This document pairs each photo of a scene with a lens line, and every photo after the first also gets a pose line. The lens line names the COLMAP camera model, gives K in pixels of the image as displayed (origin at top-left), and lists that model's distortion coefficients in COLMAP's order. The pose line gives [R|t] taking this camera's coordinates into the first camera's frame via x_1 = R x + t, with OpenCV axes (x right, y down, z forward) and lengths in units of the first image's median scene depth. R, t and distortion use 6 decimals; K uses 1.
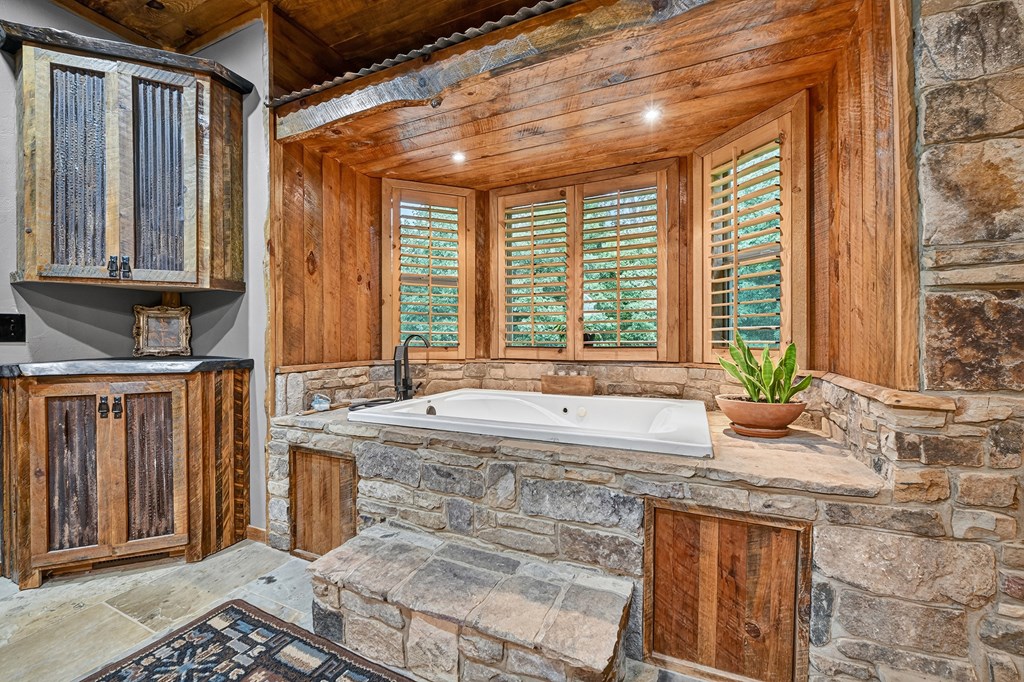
lens RADIAL K [[417.0, 0, 517.7], [0, 417.0, 341.0], [0, 0, 1]] dist [-0.009529, -0.003980]
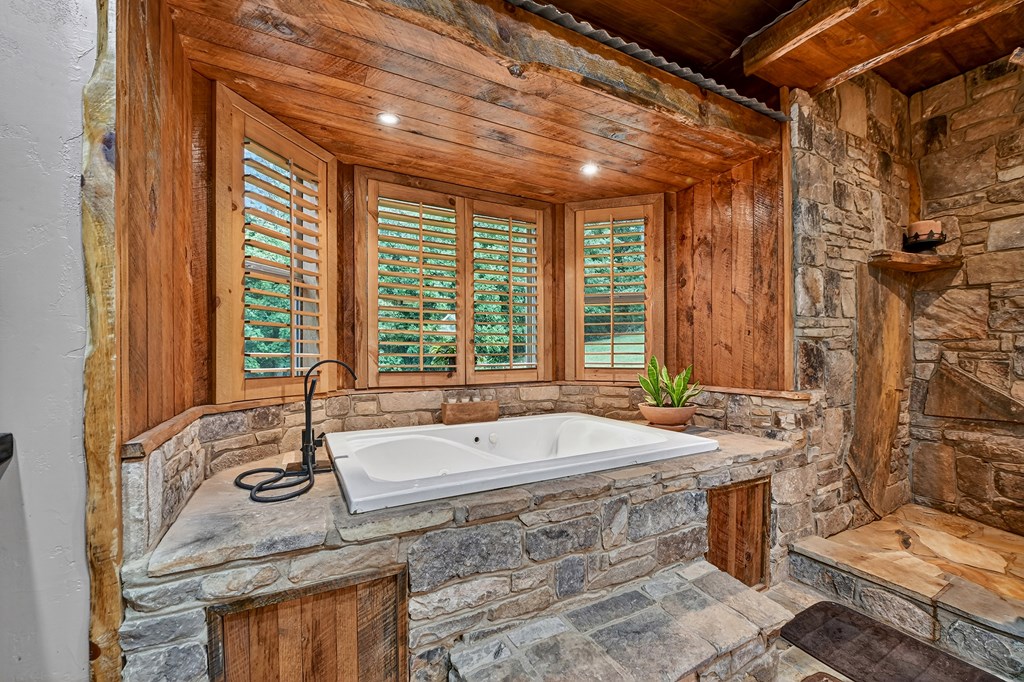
lens RADIAL K [[417.0, 0, 519.5], [0, 417.0, 350.1], [0, 0, 1]] dist [-0.009529, -0.003980]
pose [[0.605467, 0.005551, 0.795851, -0.710637], [0.003484, 0.999948, -0.009626, -0.029438], [-0.795863, 0.008601, 0.605415, 0.452649]]
